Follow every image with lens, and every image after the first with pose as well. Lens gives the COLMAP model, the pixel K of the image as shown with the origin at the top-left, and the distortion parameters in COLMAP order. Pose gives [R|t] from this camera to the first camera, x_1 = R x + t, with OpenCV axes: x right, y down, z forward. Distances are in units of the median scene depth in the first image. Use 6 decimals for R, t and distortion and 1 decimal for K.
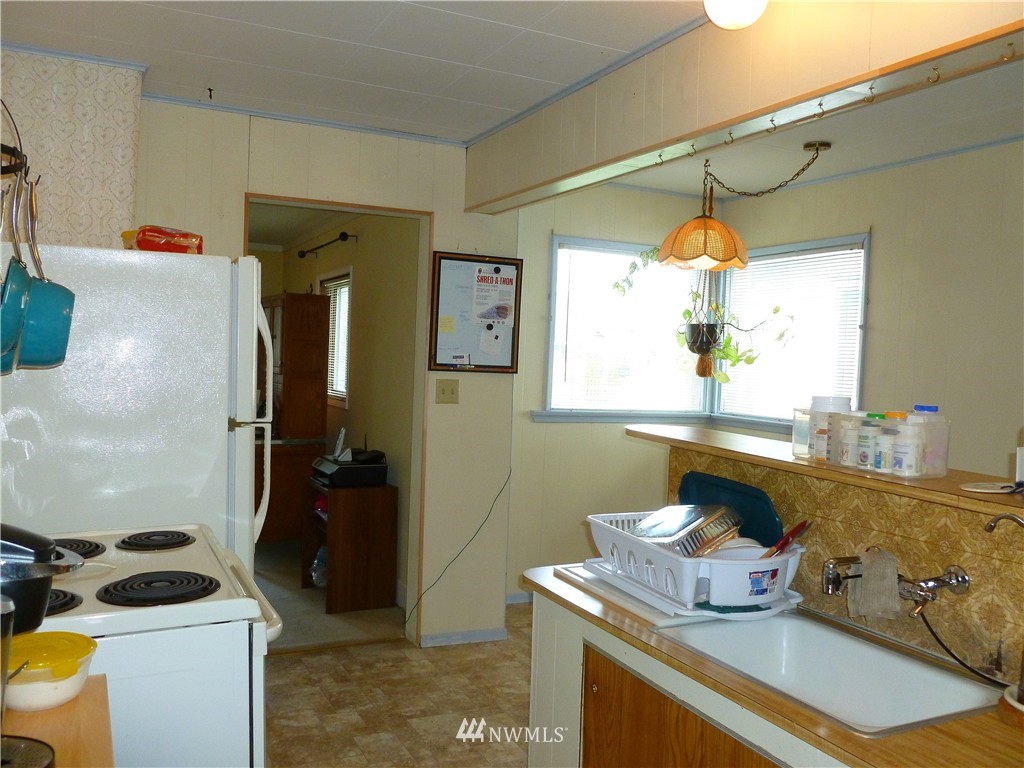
lens RADIAL K [[882.4, 0, 510.0], [0, 882.4, 381.2], [0, 0, 1]] dist [-0.031235, 0.018857]
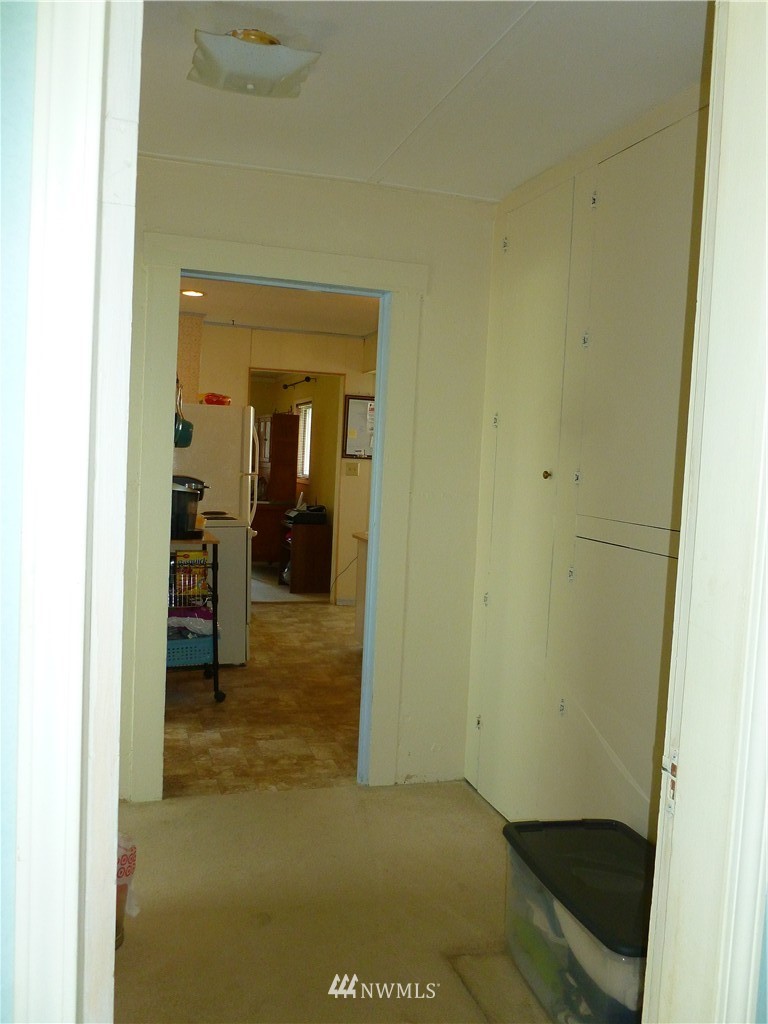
lens RADIAL K [[882.4, 0, 386.4], [0, 882.4, 506.4], [0, 0, 1]] dist [-0.031235, 0.018857]
pose [[0.990176, 0.018717, -0.138571, 0.227142], [-0.015833, 0.999635, 0.021883, 0.041809], [0.138930, -0.019474, 0.990111, -0.736681]]
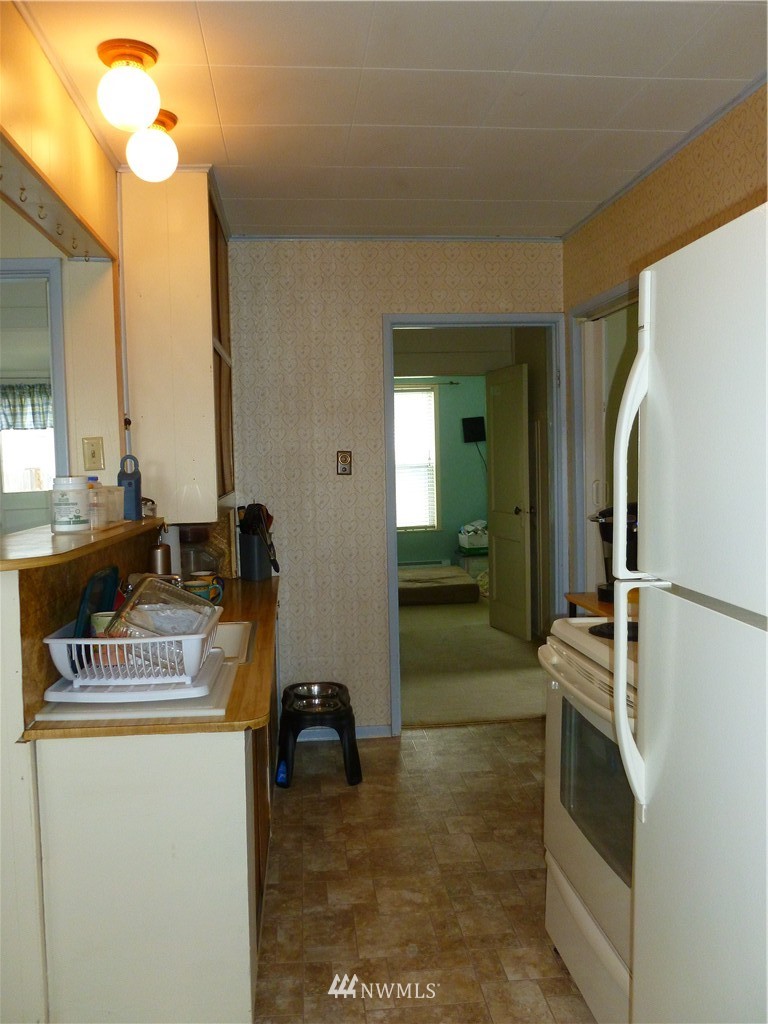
lens RADIAL K [[882.4, 0, 386.4], [0, 882.4, 506.4], [0, 0, 1]] dist [-0.031235, 0.018857]
pose [[-0.945333, -0.027364, 0.324956, -2.083187], [-0.005194, 0.997610, 0.068897, -0.100314], [-0.326065, 0.063442, -0.943216, 7.596082]]
